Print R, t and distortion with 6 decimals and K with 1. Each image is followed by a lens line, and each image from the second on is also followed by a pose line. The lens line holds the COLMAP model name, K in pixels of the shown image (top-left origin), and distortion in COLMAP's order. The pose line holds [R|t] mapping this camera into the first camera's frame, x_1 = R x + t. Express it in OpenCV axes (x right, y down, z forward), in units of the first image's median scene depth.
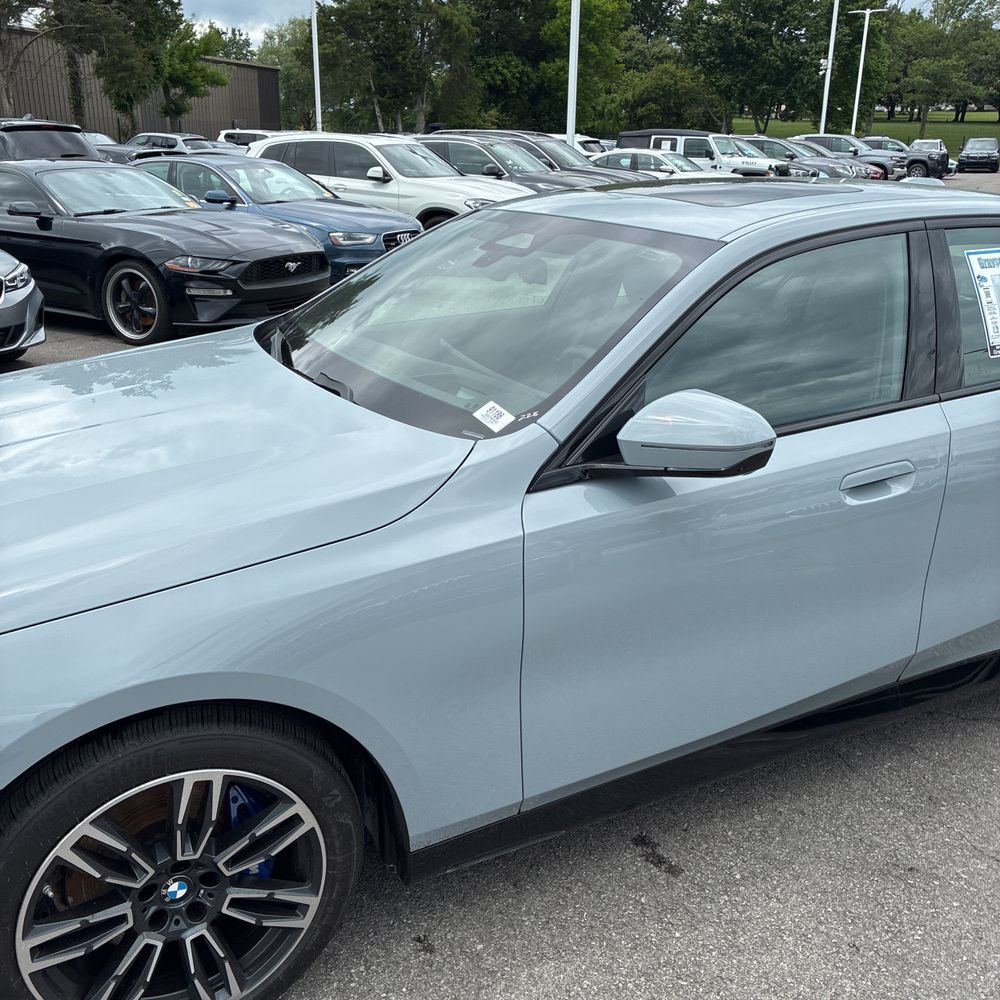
lens RADIAL K [[1014.3, 0, 505.1], [0, 1014.3, 522.0], [0, 0, 1]] dist [0.025344, 0.000000]
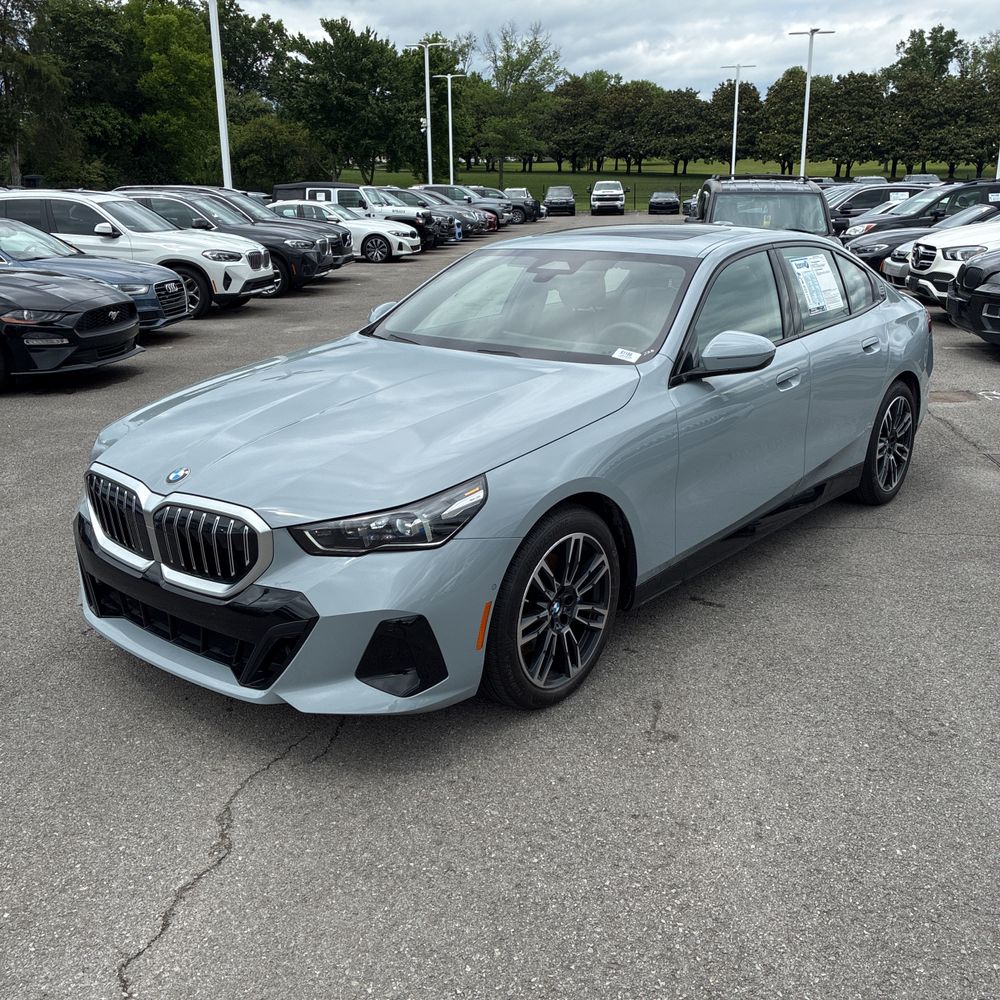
lens RADIAL K [[1014.3, 0, 537.7], [0, 1014.3, 506.7], [0, 0, 1]] dist [0.025344, 0.000000]
pose [[0.916893, -0.132512, 0.376494, -0.247640], [0.153242, 0.987859, -0.025506, 0.052890], [-0.368543, 0.081081, 0.926068, -0.174743]]
